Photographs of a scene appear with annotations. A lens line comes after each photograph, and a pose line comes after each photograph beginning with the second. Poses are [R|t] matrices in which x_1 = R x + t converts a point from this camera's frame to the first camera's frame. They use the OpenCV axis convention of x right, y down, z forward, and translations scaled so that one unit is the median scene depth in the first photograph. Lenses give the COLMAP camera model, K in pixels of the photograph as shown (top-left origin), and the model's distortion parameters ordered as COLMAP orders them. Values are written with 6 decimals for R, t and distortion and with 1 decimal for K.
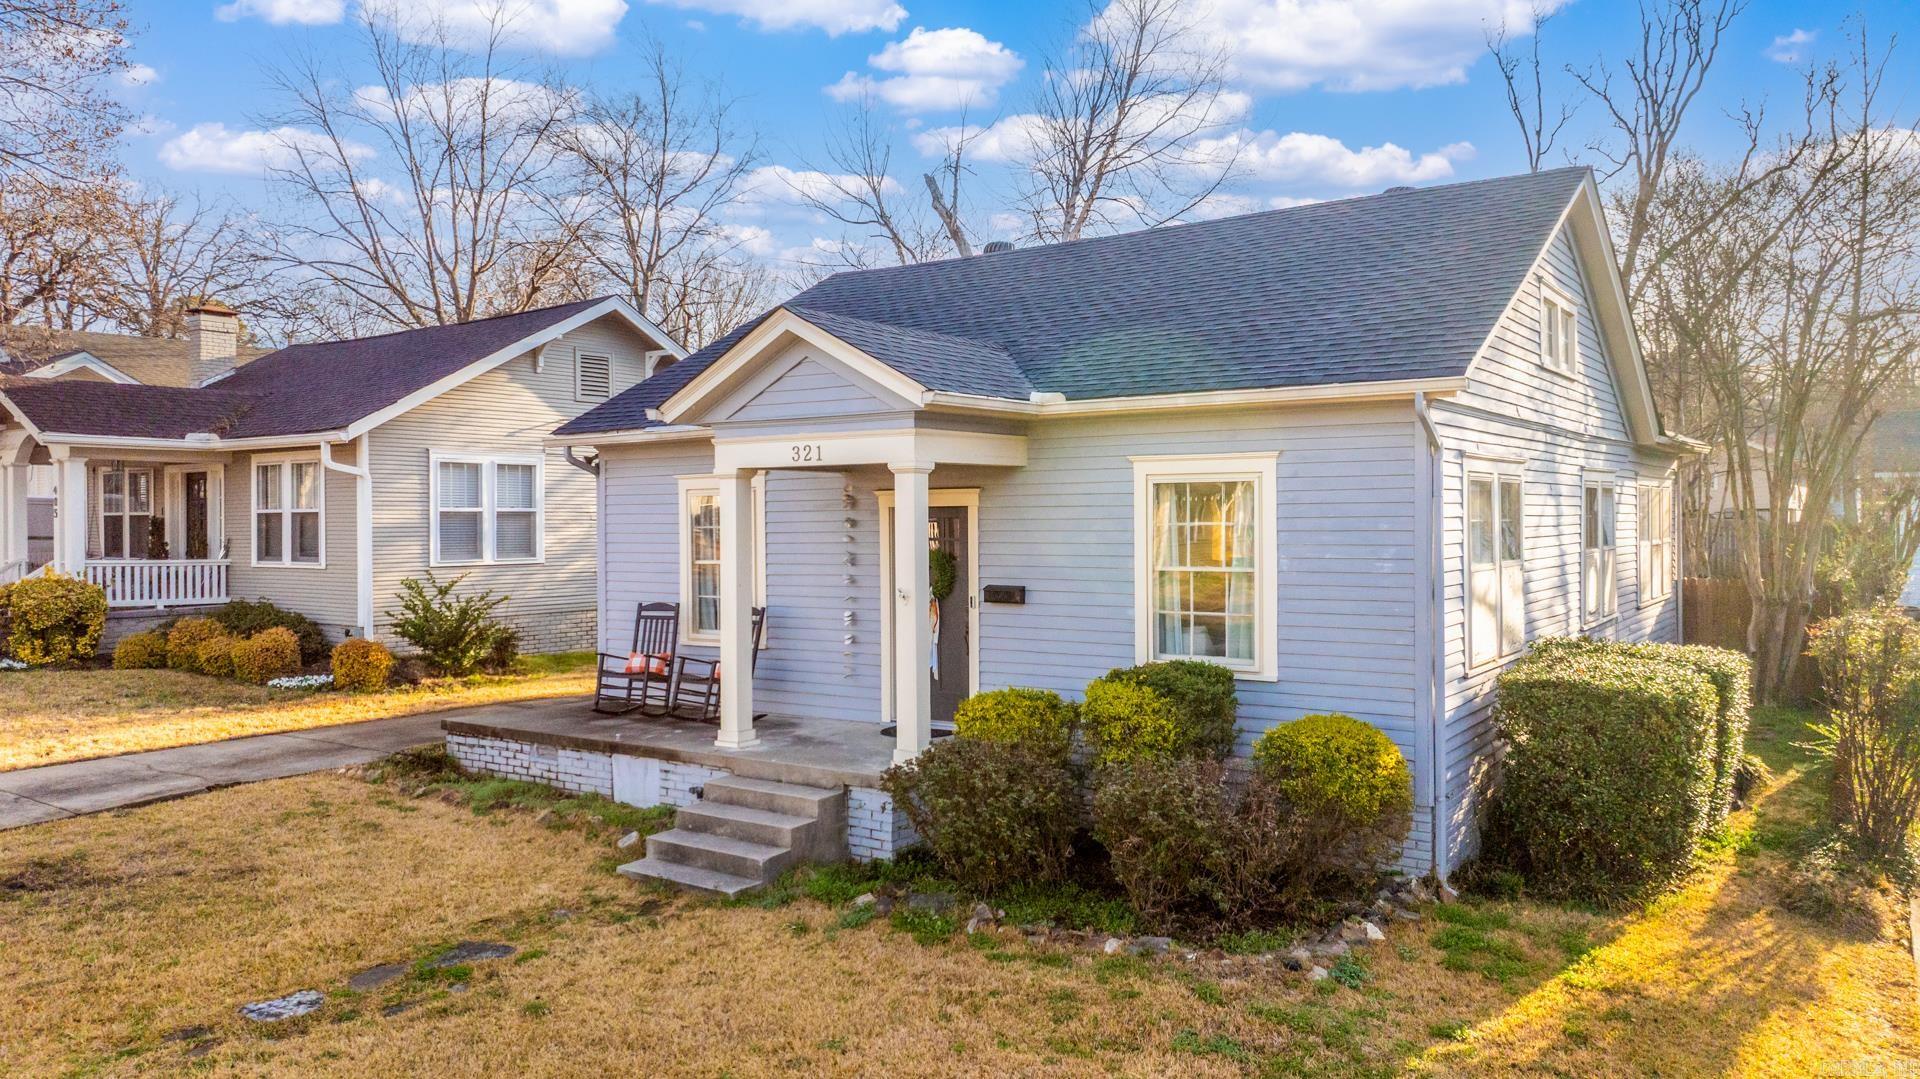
lens RADIAL K [[1370.7, 0, 960.0], [0, 1370.7, 539.5], [0, 0, 1]] dist [-0.023634, 0.000846]
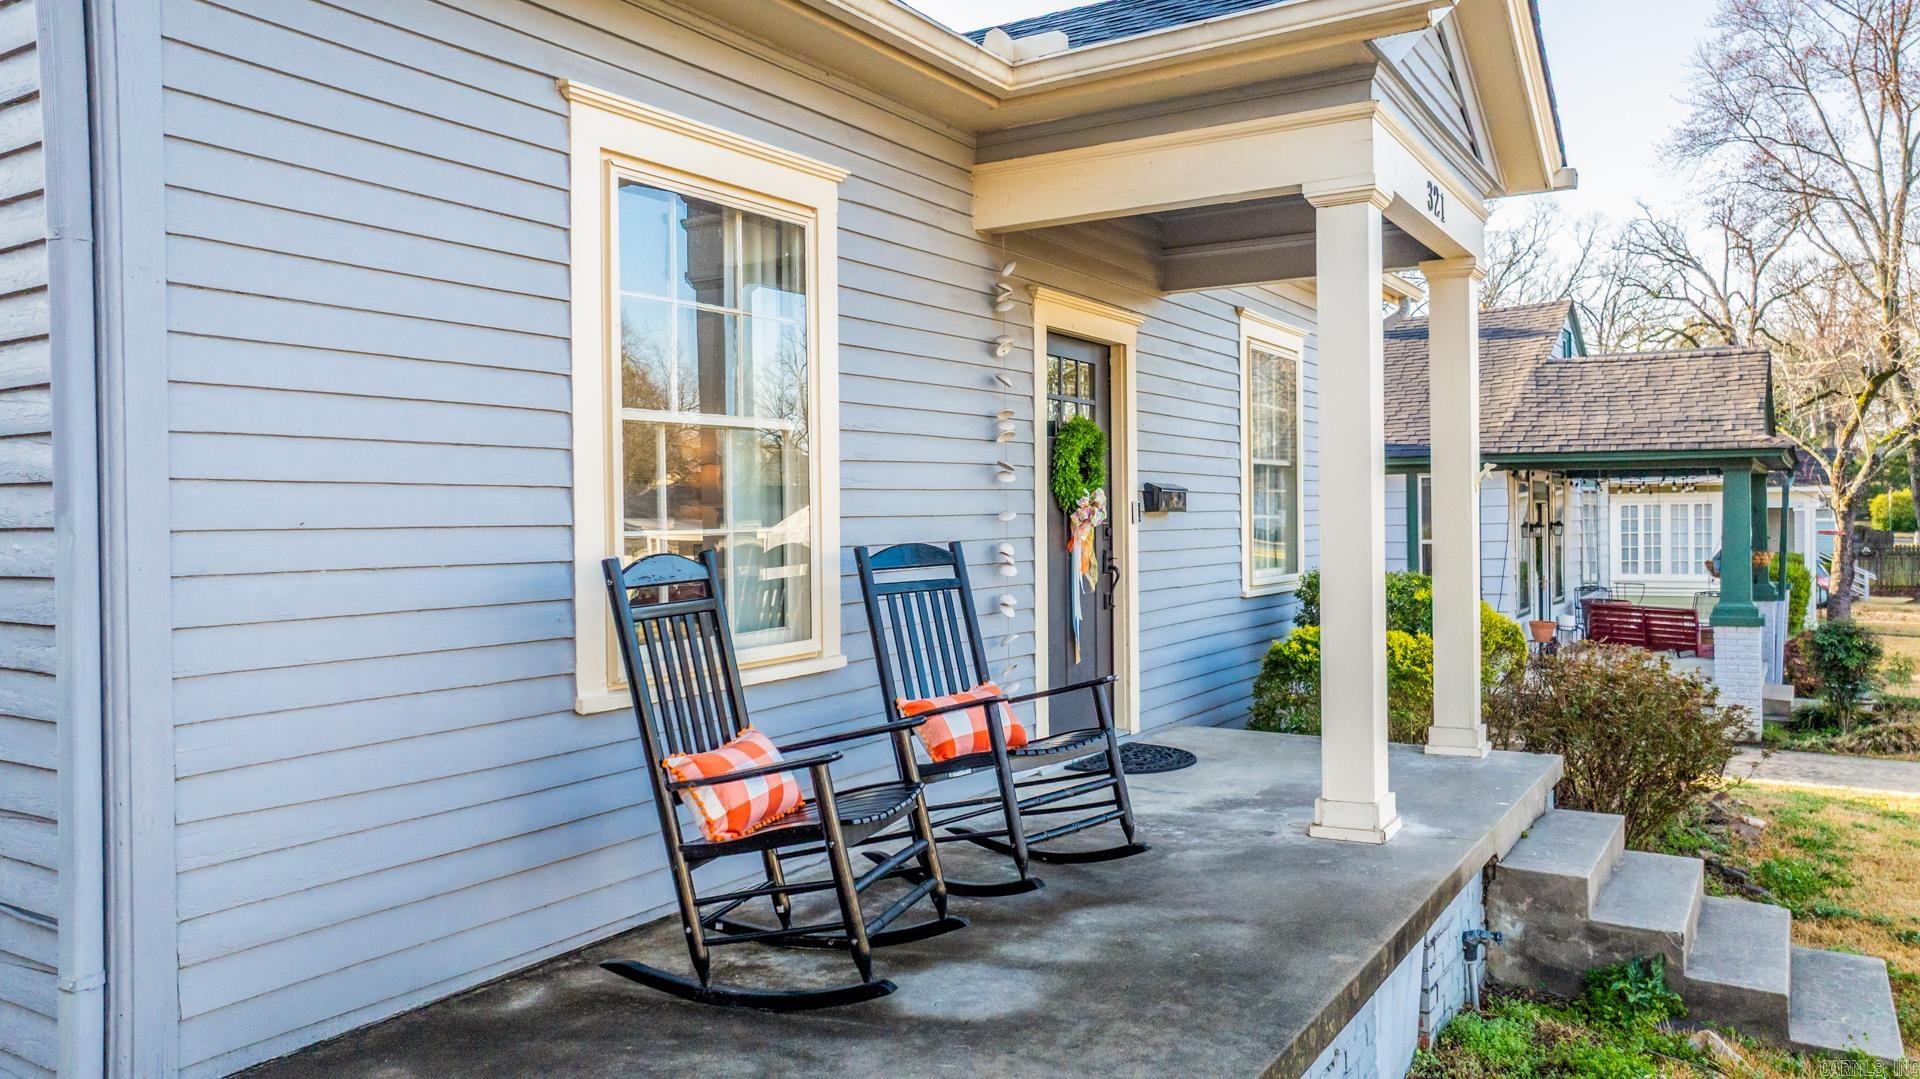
lens RADIAL K [[1370.7, 0, 960.0], [0, 1370.7, 539.5], [0, 0, 1]] dist [-0.023634, 0.000846]
pose [[-0.060403, -0.009413, 0.998130, -0.566599], [0.025767, 0.999608, 0.010986, 0.049097], [-0.997841, 0.026383, -0.060136, 1.120235]]
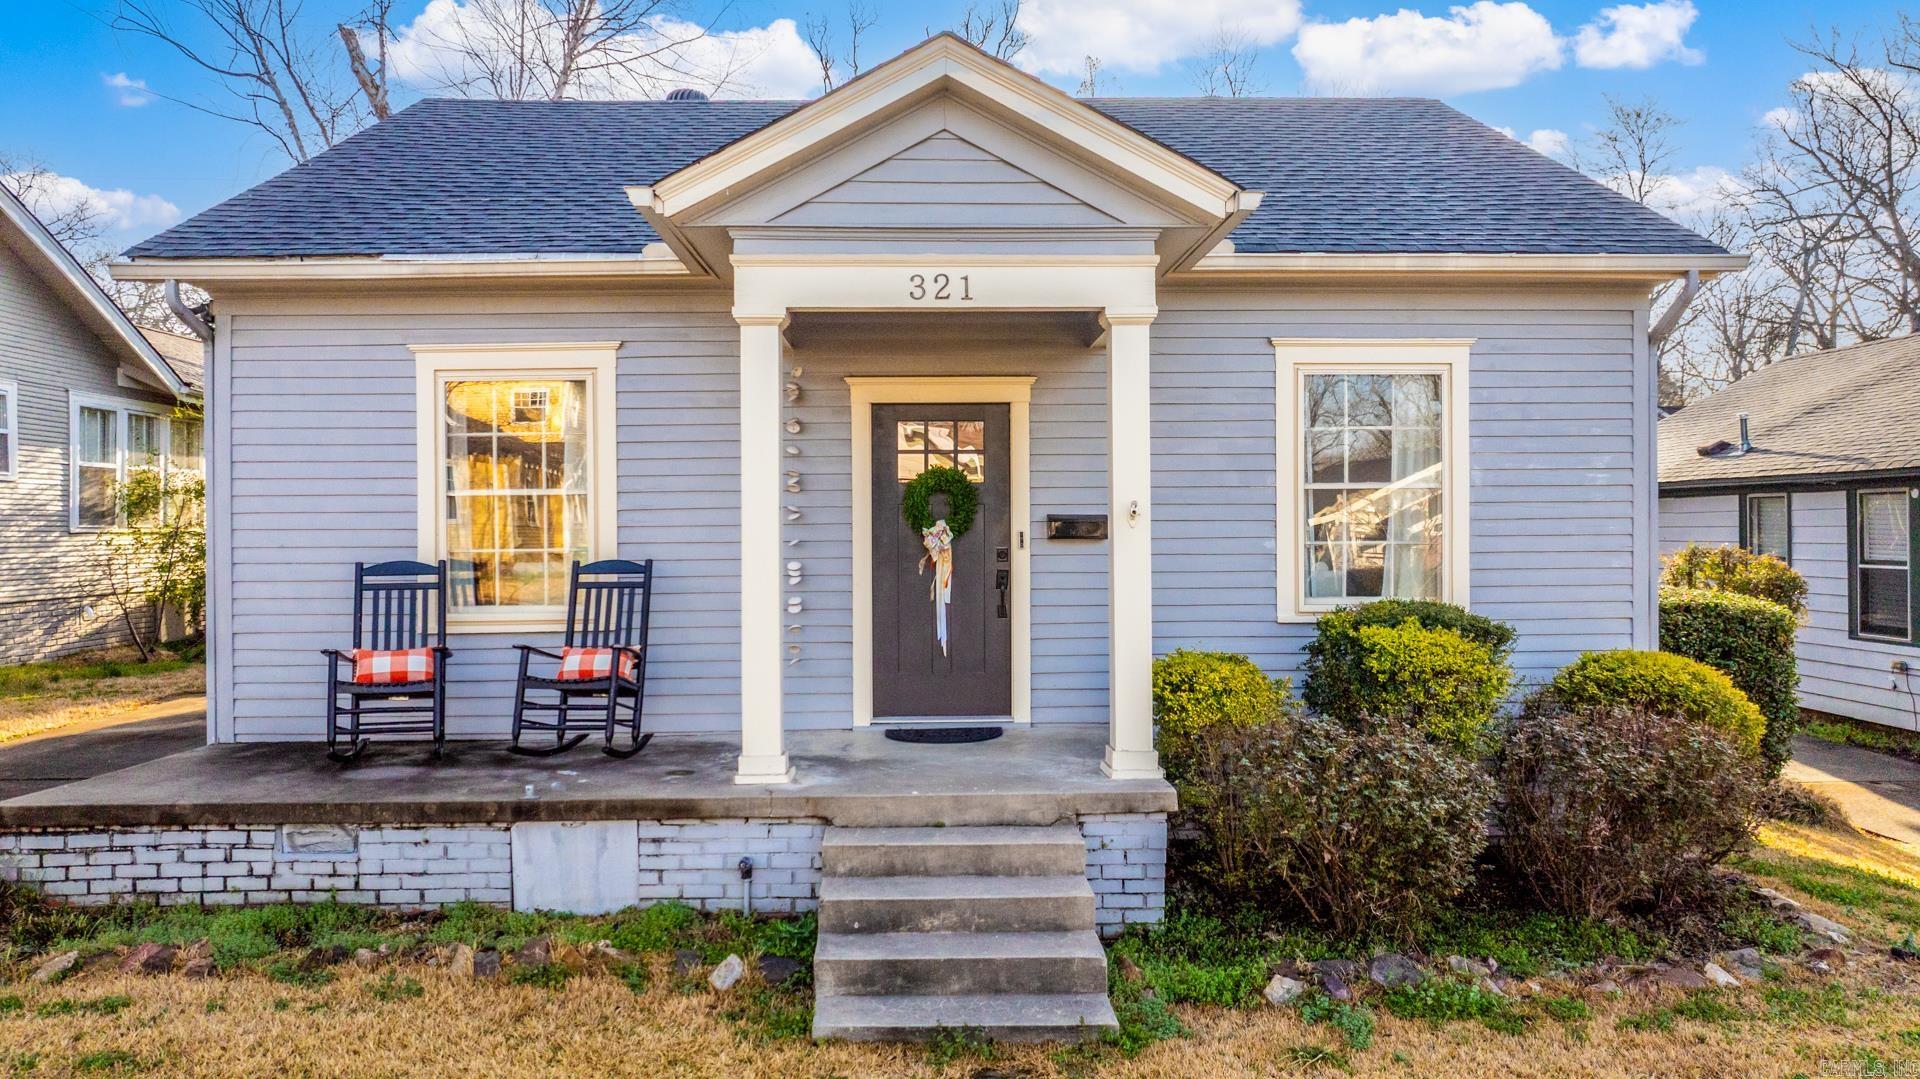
lens RADIAL K [[1370.7, 0, 960.0], [0, 1370.7, 539.5], [0, 0, 1]] dist [-0.023634, 0.000846]
pose [[0.805351, -0.004468, 0.592781, -0.433319], [0.010267, 0.999927, -0.006413, 0.050180], [-0.592709, 0.011250, 0.805338, 0.462511]]
